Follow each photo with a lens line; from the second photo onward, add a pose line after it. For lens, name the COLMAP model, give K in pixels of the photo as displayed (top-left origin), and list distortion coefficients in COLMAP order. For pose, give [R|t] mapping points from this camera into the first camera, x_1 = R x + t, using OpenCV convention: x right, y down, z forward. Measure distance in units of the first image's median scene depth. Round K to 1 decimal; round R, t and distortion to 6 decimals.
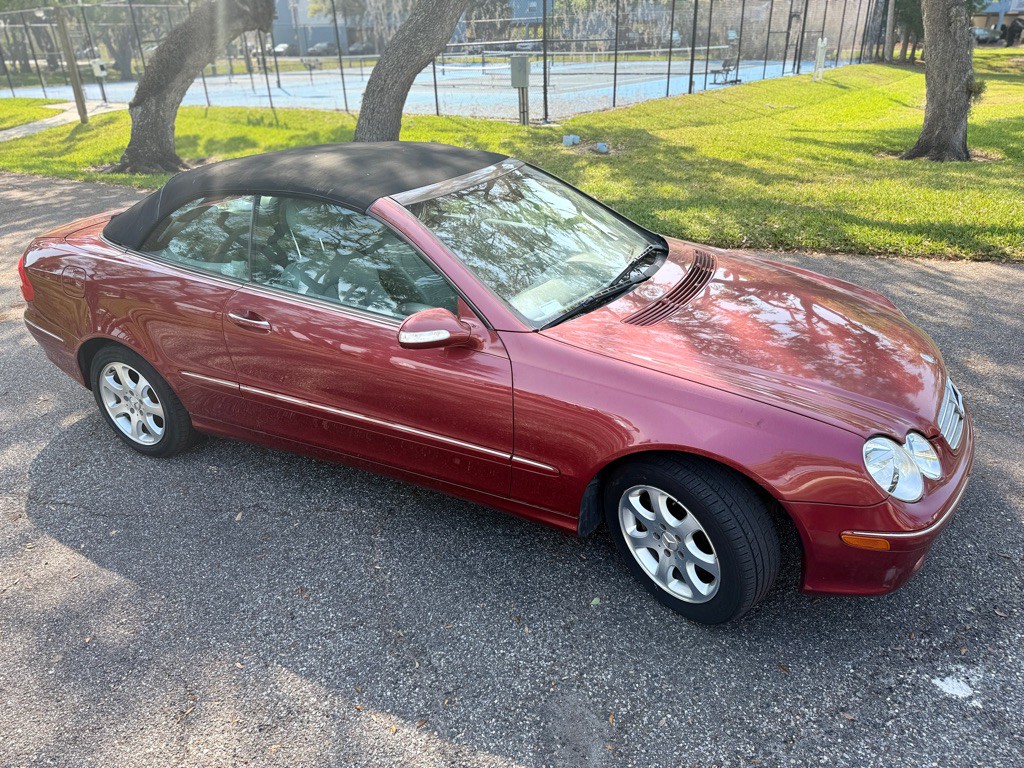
lens RADIAL K [[728.6, 0, 519.5], [0, 728.6, 387.8], [0, 0, 1]] dist [0.002538, -0.009422]
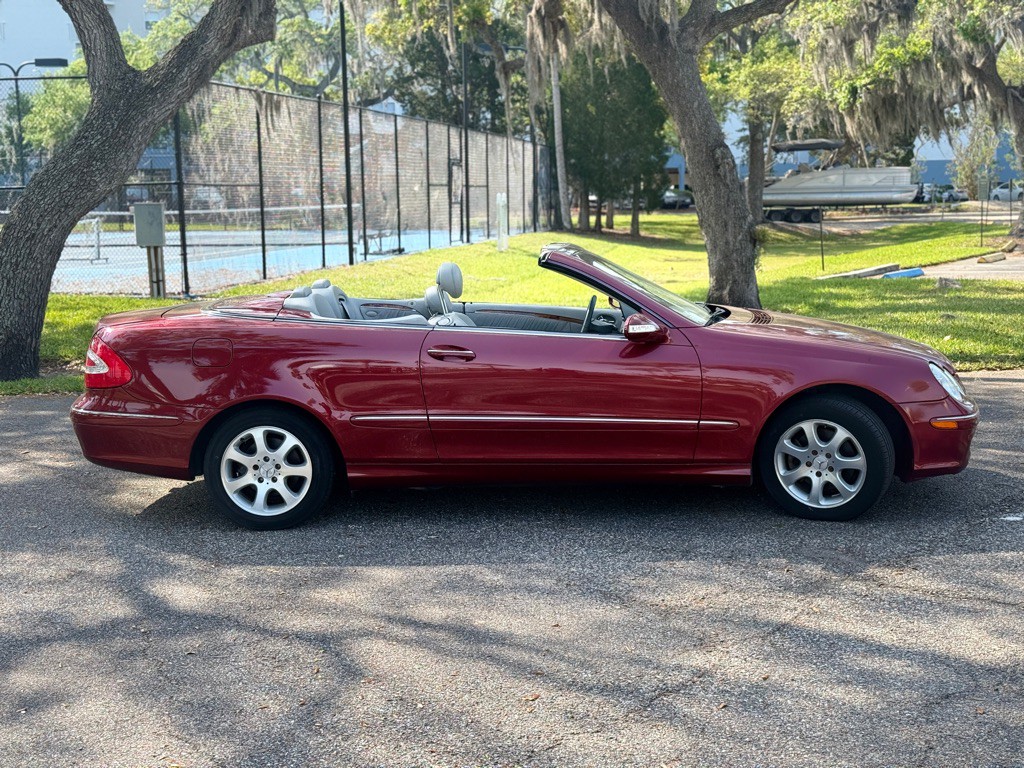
lens RADIAL K [[1423.9, 0, 517.6], [0, 1423.9, 381.1], [0, 0, 1]] dist [0.199228, -0.389349]
pose [[0.907985, -0.044158, 0.416669, -0.267415], [0.175067, 0.943452, -0.281513, 0.134879], [-0.380676, 0.328555, 0.864371, -0.223384]]
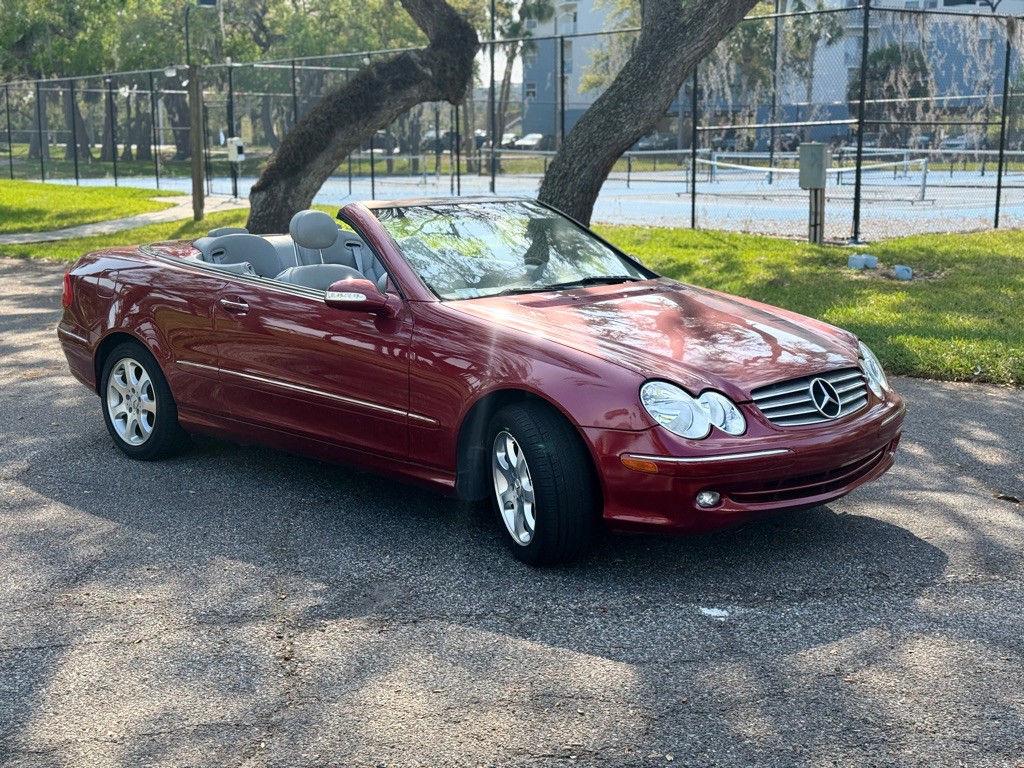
lens RADIAL K [[1423.9, 0, 517.6], [0, 1423.9, 381.1], [0, 0, 1]] dist [0.199228, -0.389349]
pose [[0.952322, 0.075799, -0.295529, 0.152773], [-0.153549, 0.956105, -0.249572, 0.109334], [0.263640, 0.283051, 0.922158, -0.192742]]
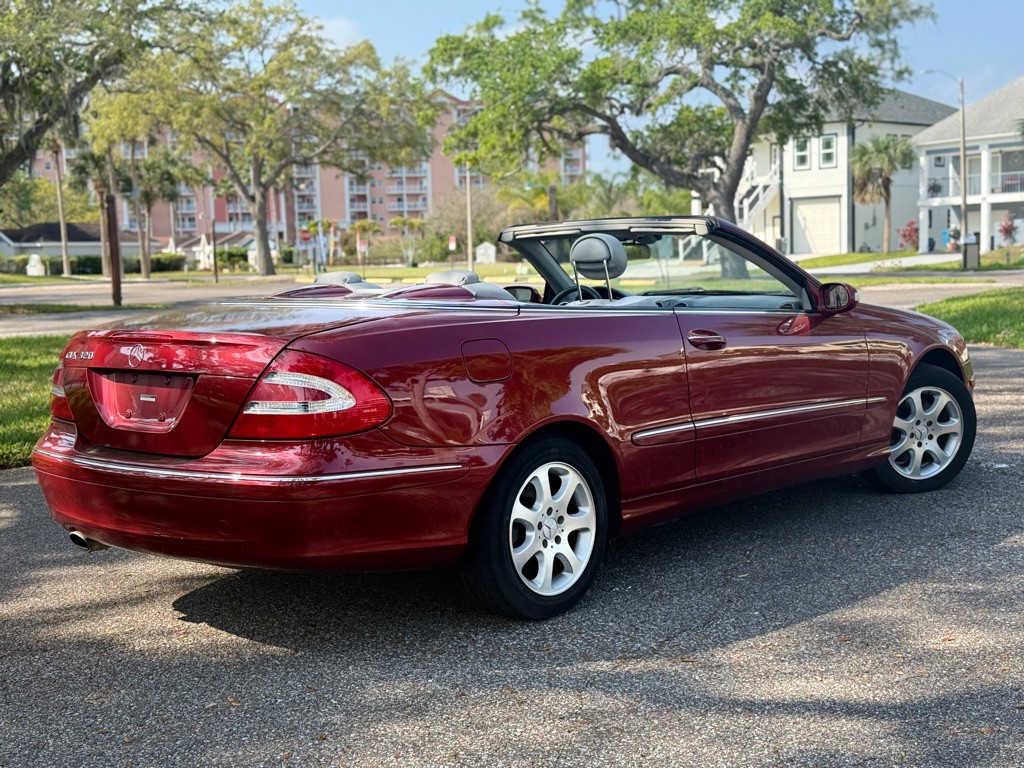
lens RADIAL K [[1423.9, 0, 517.6], [0, 1423.9, 381.1], [0, 0, 1]] dist [0.199228, -0.389349]
pose [[0.266420, -0.073805, 0.961027, -0.470679], [0.437337, 0.897776, -0.052292, -0.011408], [-0.858928, 0.434225, 0.271463, 0.157949]]
